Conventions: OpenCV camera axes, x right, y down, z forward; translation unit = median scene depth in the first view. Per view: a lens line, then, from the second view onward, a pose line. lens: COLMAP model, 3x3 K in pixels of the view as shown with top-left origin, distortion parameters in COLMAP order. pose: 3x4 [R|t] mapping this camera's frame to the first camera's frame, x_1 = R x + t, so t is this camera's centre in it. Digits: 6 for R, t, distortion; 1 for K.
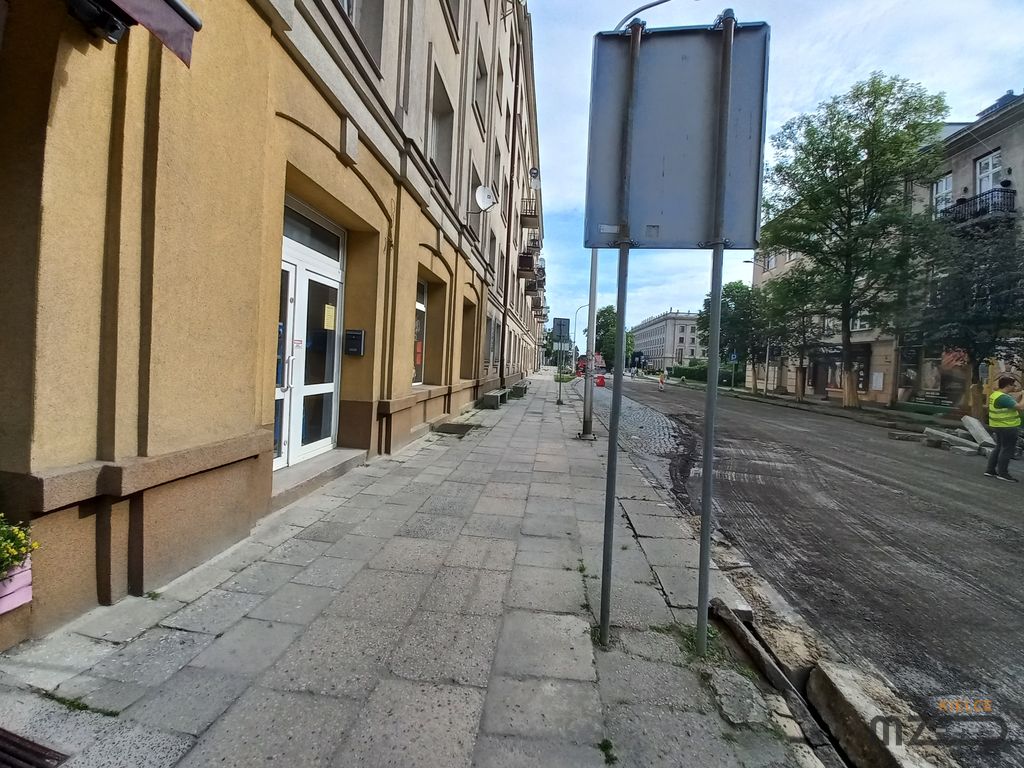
lens RADIAL K [[368.1, 0, 526.9], [0, 368.1, 372.8], [0, 0, 1]] dist [0.000379, -0.000064]
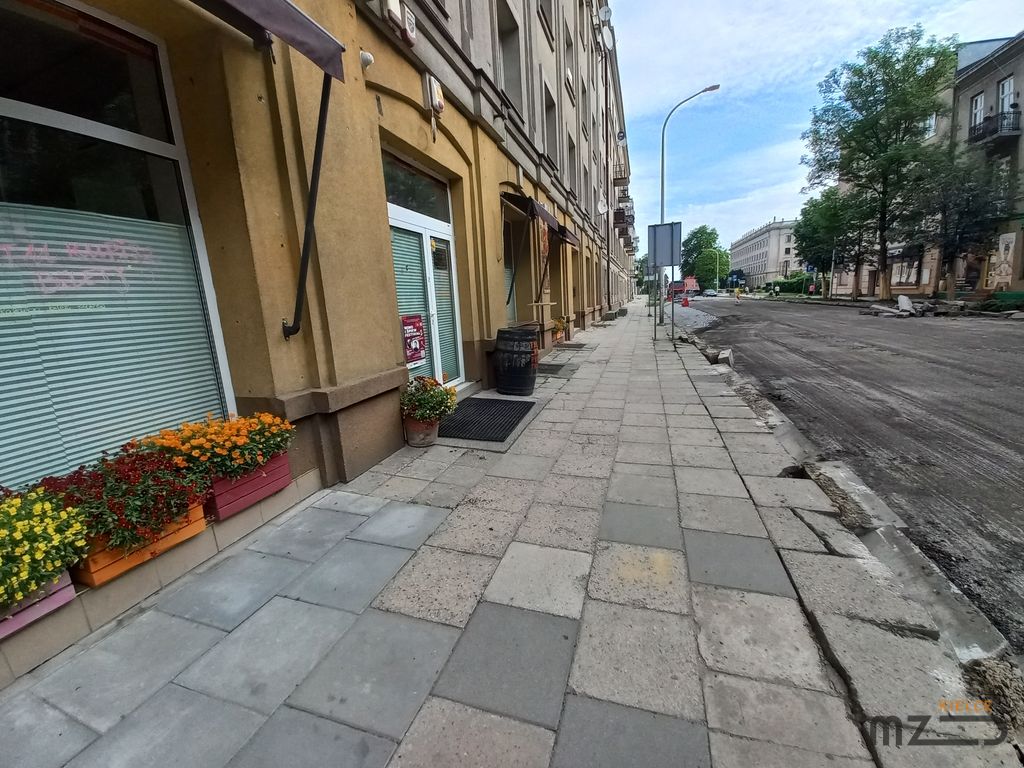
lens RADIAL K [[368.1, 0, 526.9], [0, 368.1, 372.8], [0, 0, 1]] dist [0.000379, -0.000064]
pose [[0.966890, -0.056295, -0.248907, -0.007281], [0.097798, 0.982639, 0.157660, 0.003602], [0.235711, -0.176783, 0.955609, -0.124401]]
